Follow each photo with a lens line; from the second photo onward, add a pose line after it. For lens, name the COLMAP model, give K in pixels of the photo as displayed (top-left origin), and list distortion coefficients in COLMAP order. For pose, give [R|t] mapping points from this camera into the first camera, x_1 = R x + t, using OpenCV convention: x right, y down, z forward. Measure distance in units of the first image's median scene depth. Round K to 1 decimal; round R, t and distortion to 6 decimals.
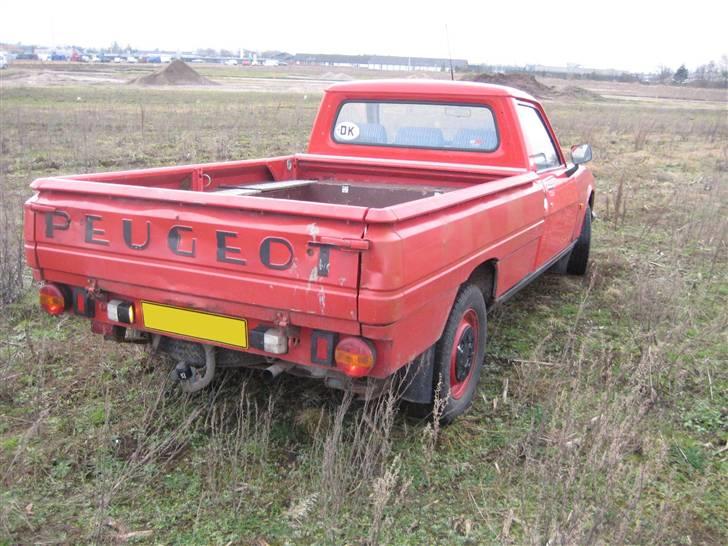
lens RADIAL K [[770.6, 0, 368.4], [0, 770.6, 274.6], [0, 0, 1]] dist [-0.169314, 0.253597]
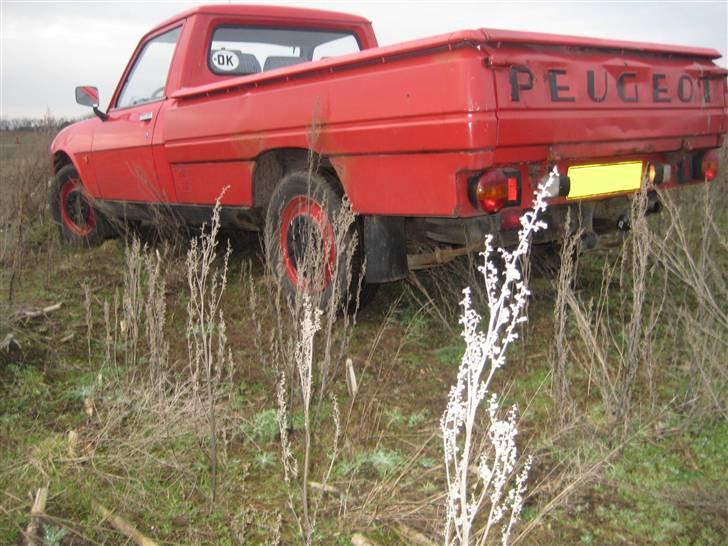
lens RADIAL K [[770.6, 0, 368.4], [0, 770.6, 274.6], [0, 0, 1]] dist [-0.169314, 0.253597]
pose [[0.423912, -0.206896, 0.881755, -1.241562], [0.262088, 0.959928, 0.099237, 0.005014], [-0.866953, 0.189030, 0.461150, 0.820480]]
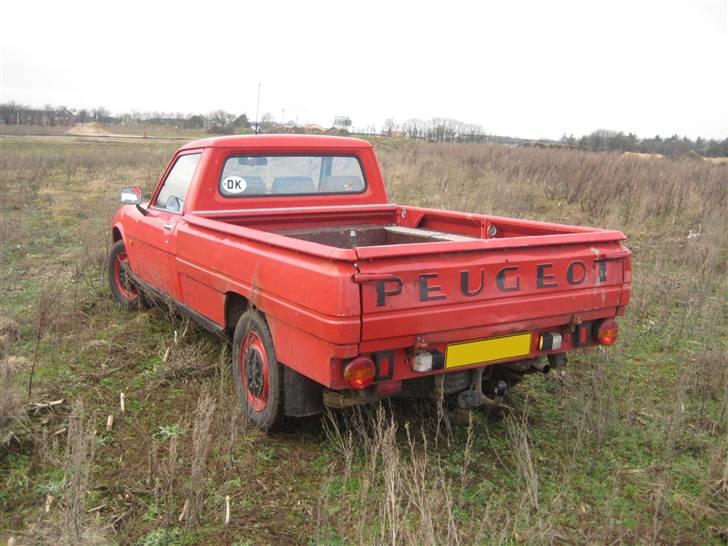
lens RADIAL K [[770.6, 0, 368.4], [0, 770.6, 274.6], [0, 0, 1]] dist [-0.169314, 0.253597]
pose [[0.561952, -0.158906, 0.811762, -1.263815], [0.190597, 0.979841, 0.059865, -0.155192], [-0.804911, 0.121078, 0.580911, 0.436334]]
